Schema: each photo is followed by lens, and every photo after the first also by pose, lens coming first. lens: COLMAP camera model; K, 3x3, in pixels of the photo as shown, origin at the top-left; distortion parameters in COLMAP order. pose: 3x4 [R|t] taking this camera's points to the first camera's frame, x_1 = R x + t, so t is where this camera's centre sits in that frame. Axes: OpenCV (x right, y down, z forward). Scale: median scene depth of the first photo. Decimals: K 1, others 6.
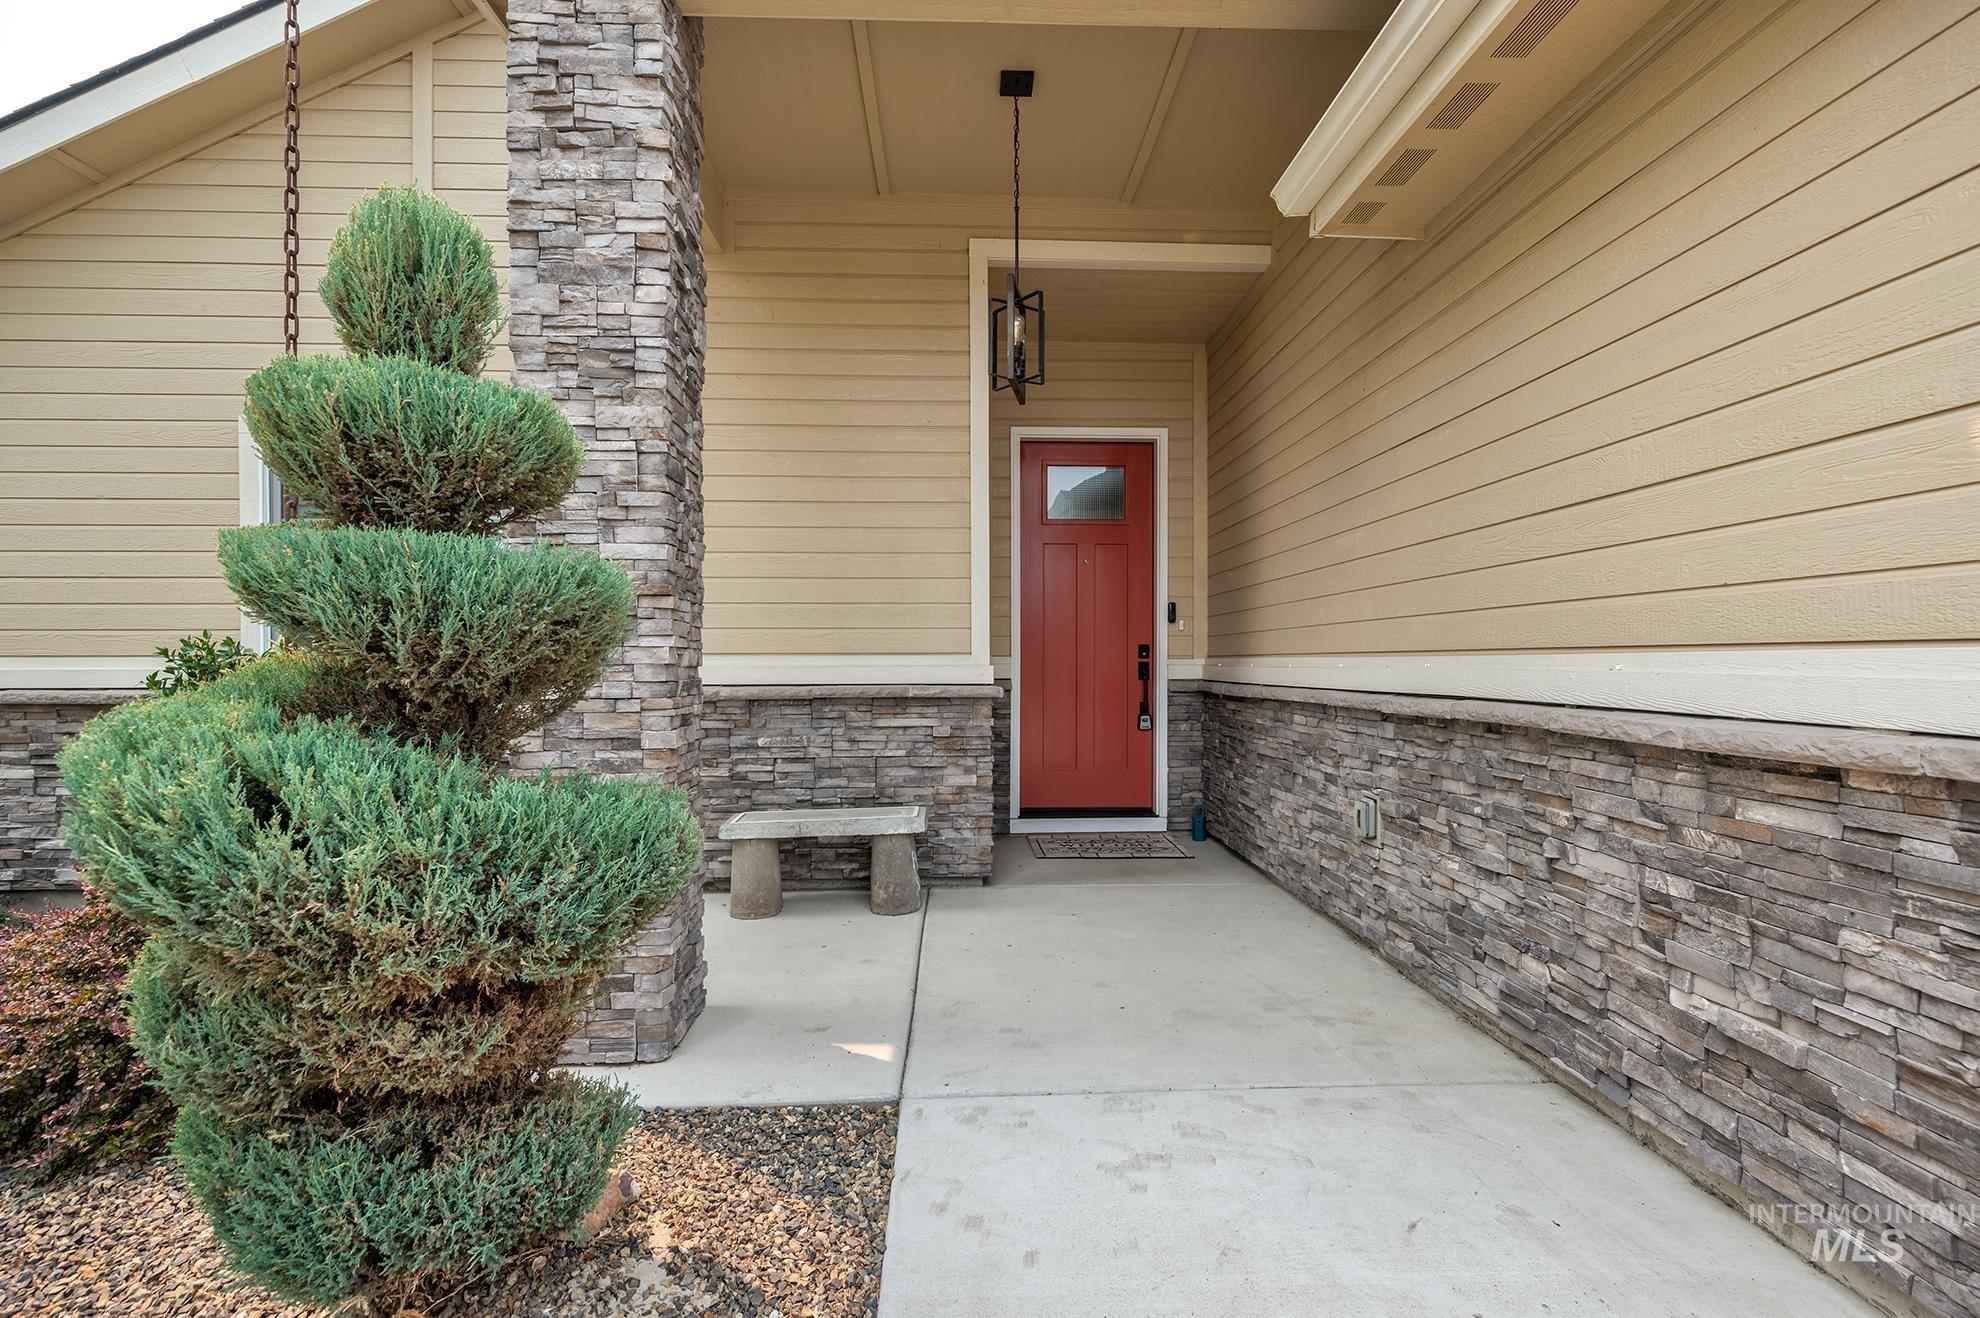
lens RADIAL K [[912.8, 0, 990.0], [0, 912.8, 659.0], [0, 0, 1]] dist [0.000213, 0.000225]
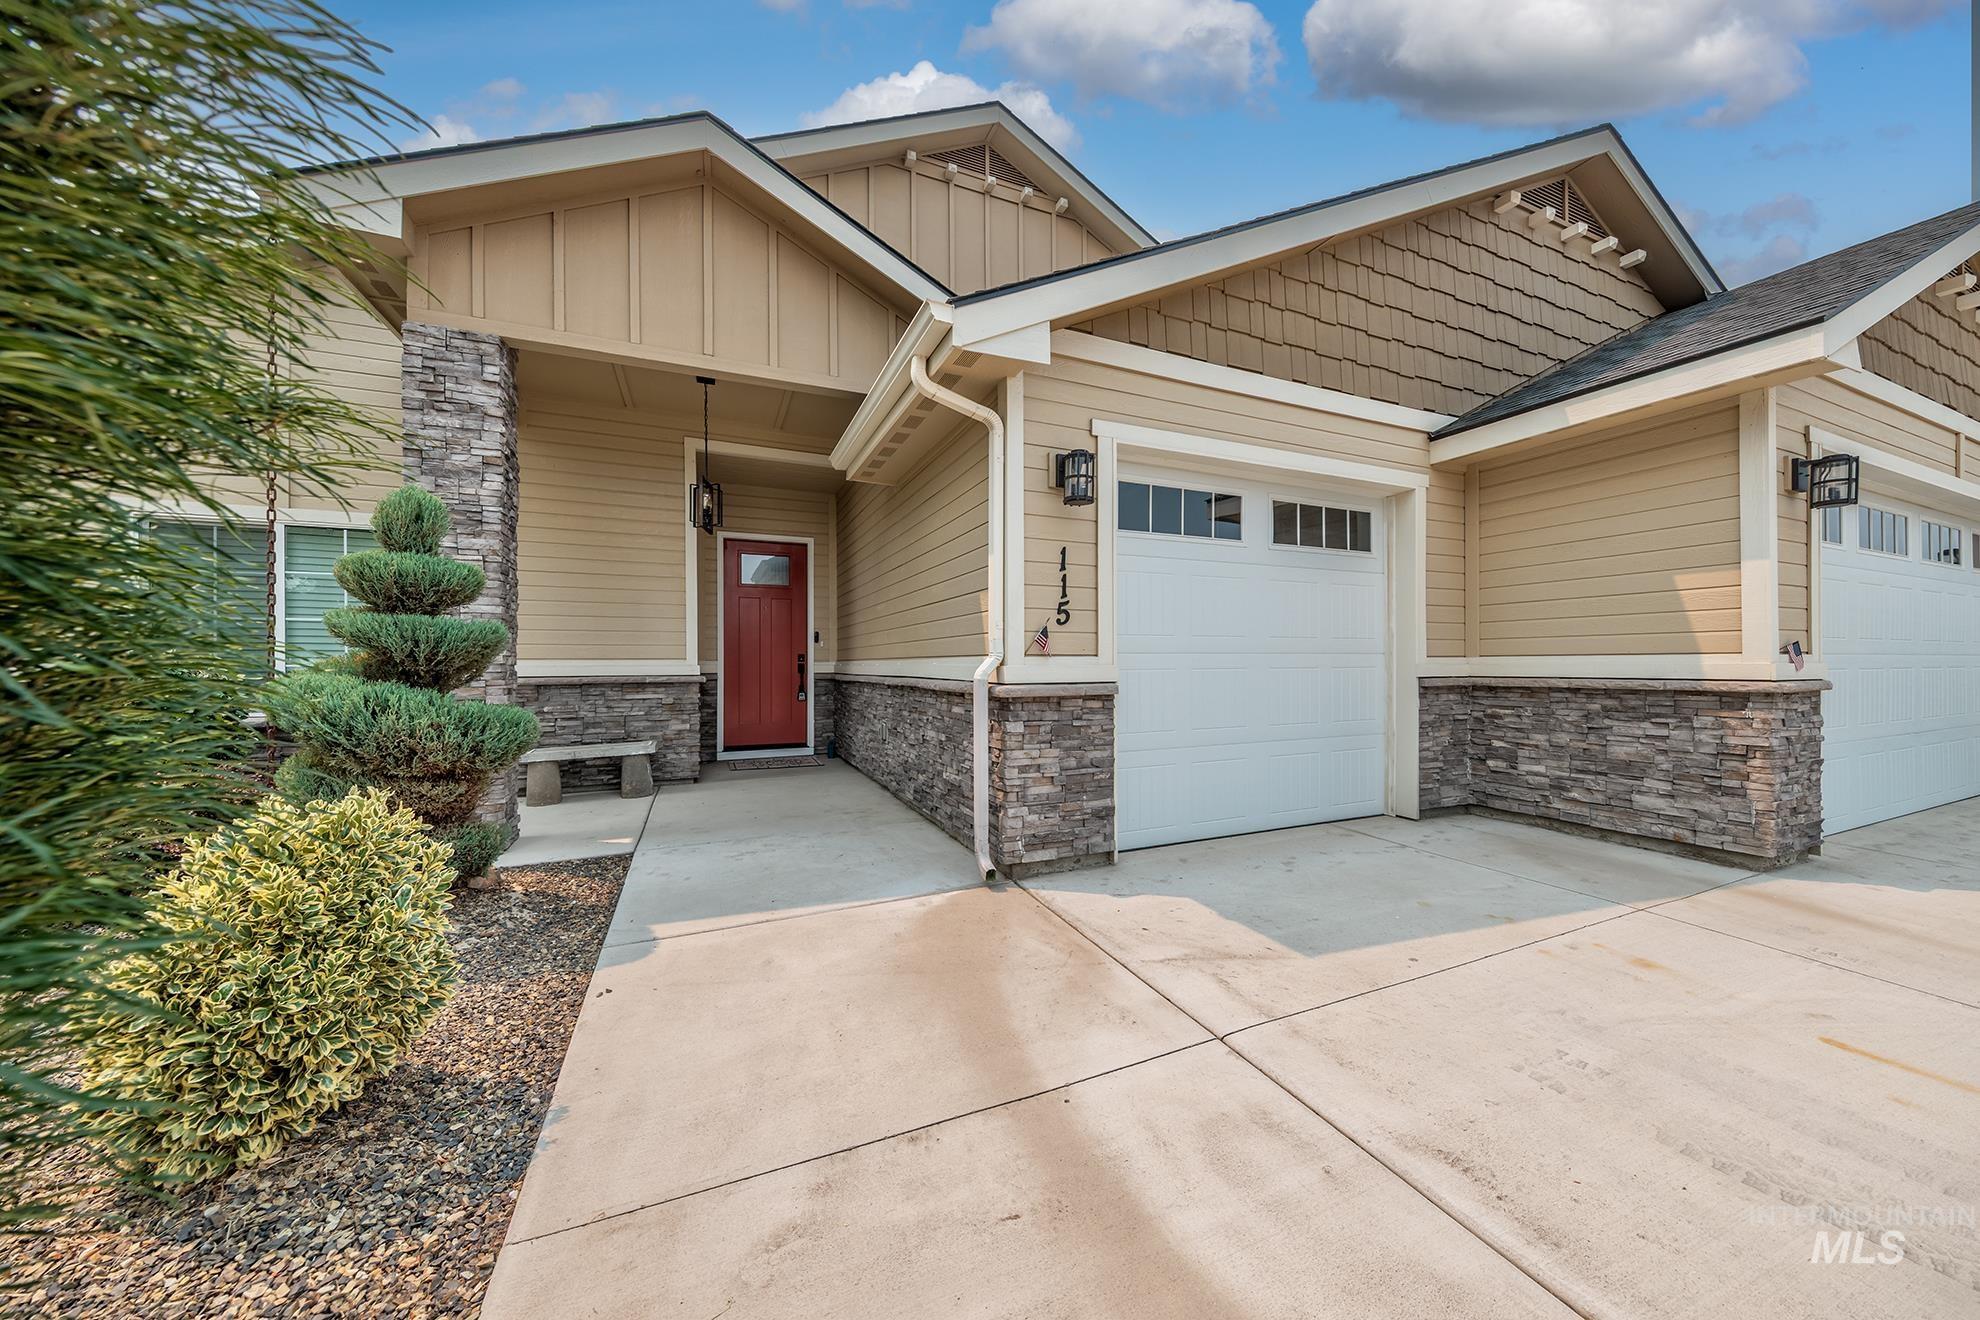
lens RADIAL K [[541.7, 0, 990.0], [0, 541.7, 660.0], [0, 0, 1]] dist [-0.000127, -0.000047]
pose [[0.894604, -0.000579, 0.446859, 0.057637], [0.002597, 0.999989, -0.003903, 0.003173], [-0.446852, 0.004653, 0.894596, -0.382573]]
